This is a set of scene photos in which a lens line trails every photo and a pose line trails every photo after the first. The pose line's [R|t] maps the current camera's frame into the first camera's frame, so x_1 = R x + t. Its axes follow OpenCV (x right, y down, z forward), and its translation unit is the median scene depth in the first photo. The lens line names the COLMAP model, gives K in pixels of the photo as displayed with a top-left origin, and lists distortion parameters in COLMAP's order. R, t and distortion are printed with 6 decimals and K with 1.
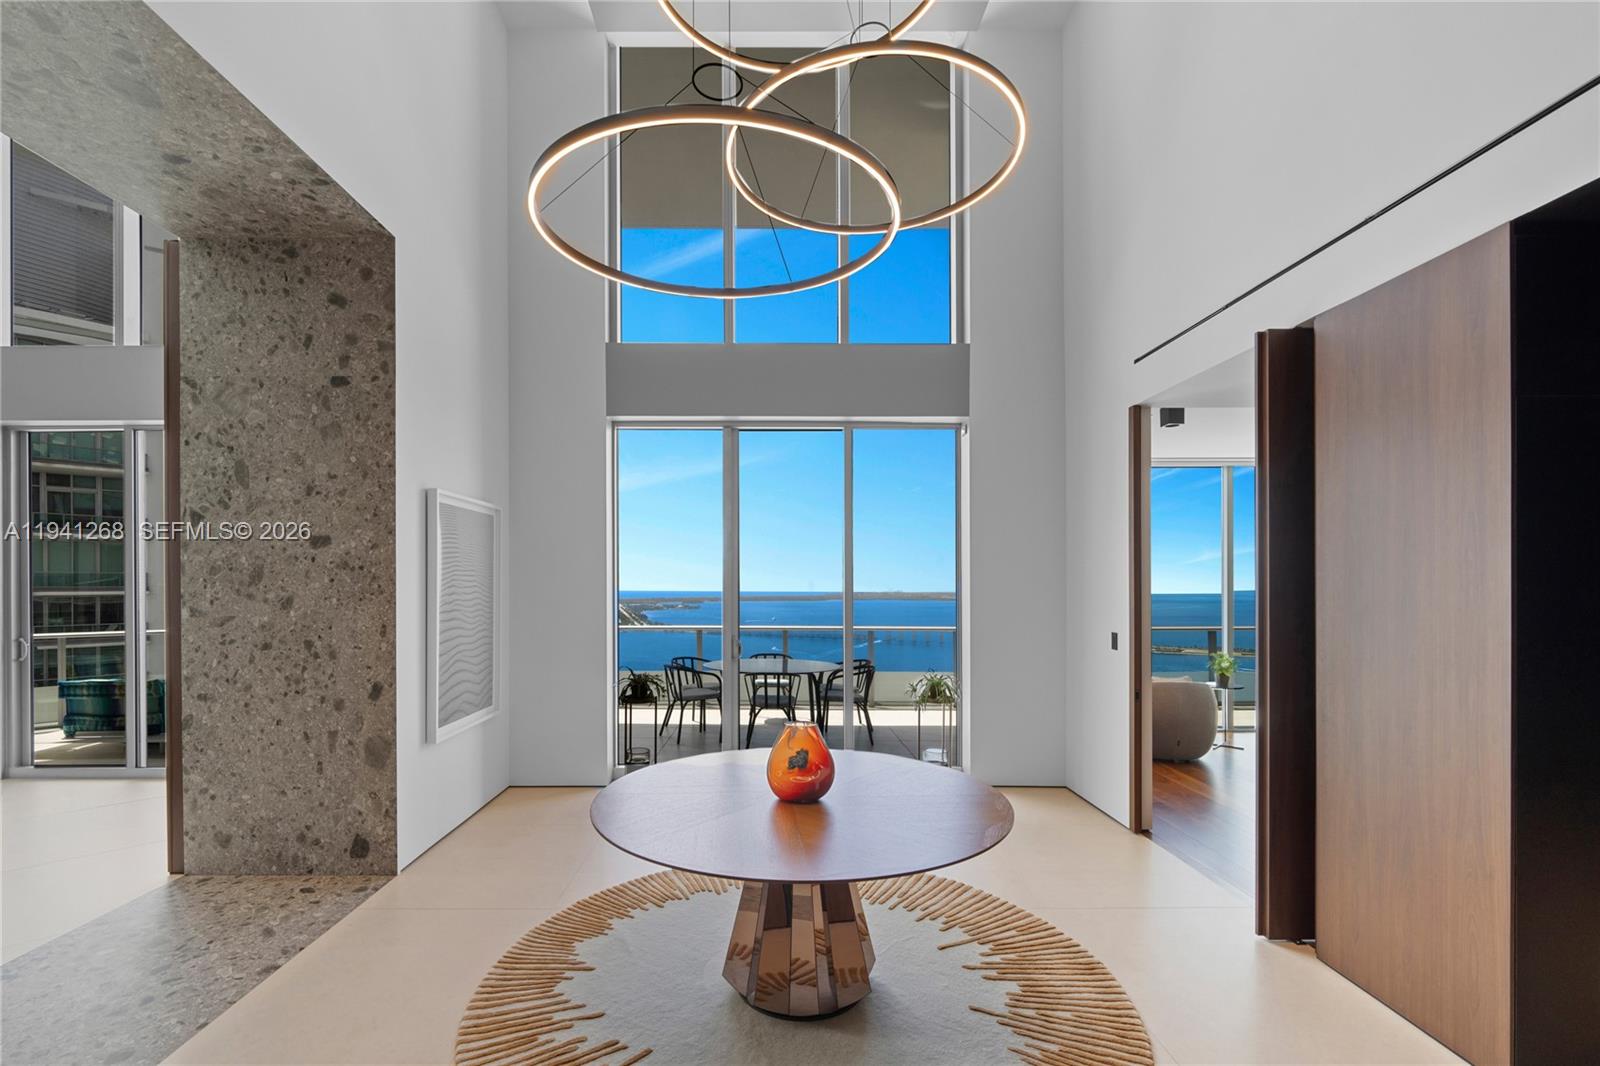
lens RADIAL K [[545.2, 0, 828.6], [0, 545.2, 577.7], [0, 0, 1]] dist [-0.003146, -0.000240]
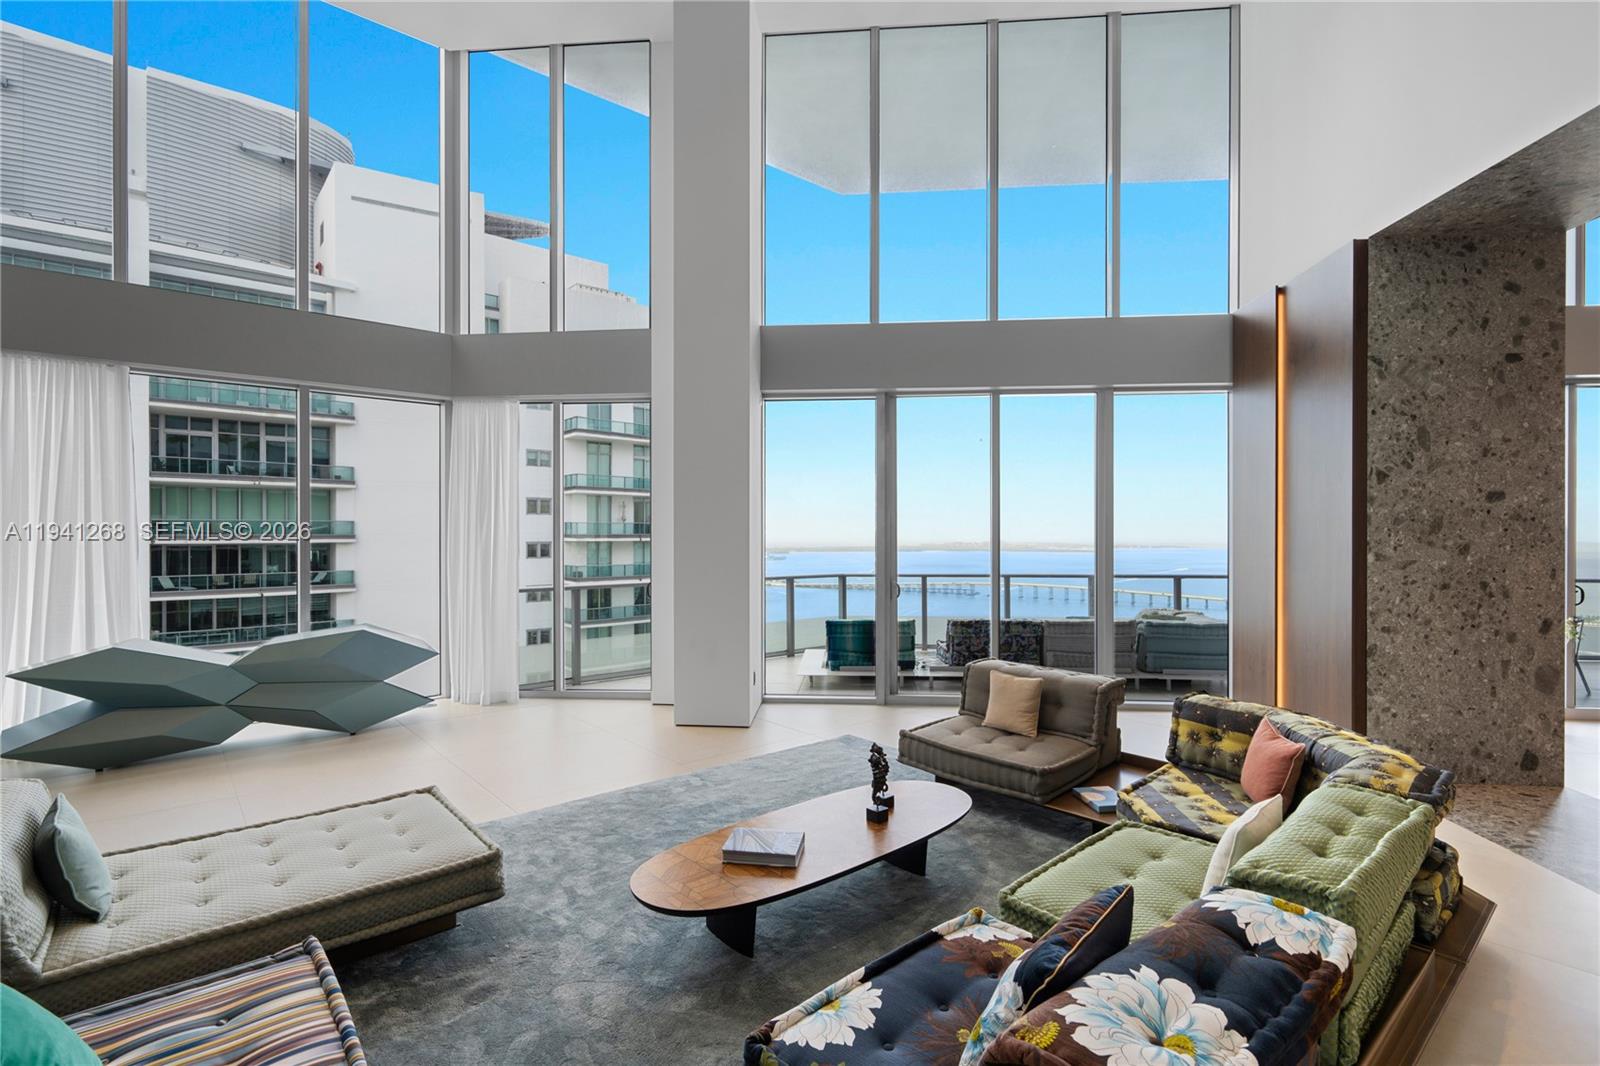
lens RADIAL K [[722.9, 0, 791.4], [0, 722.9, 535.8], [0, 0, 1]] dist [-0.005006, -0.000144]
pose [[0.995431, 0.002411, -0.095449, -2.281737], [-0.002156, 0.999994, 0.002777, 0.016504], [0.095455, -0.002558, 0.995430, -0.668272]]
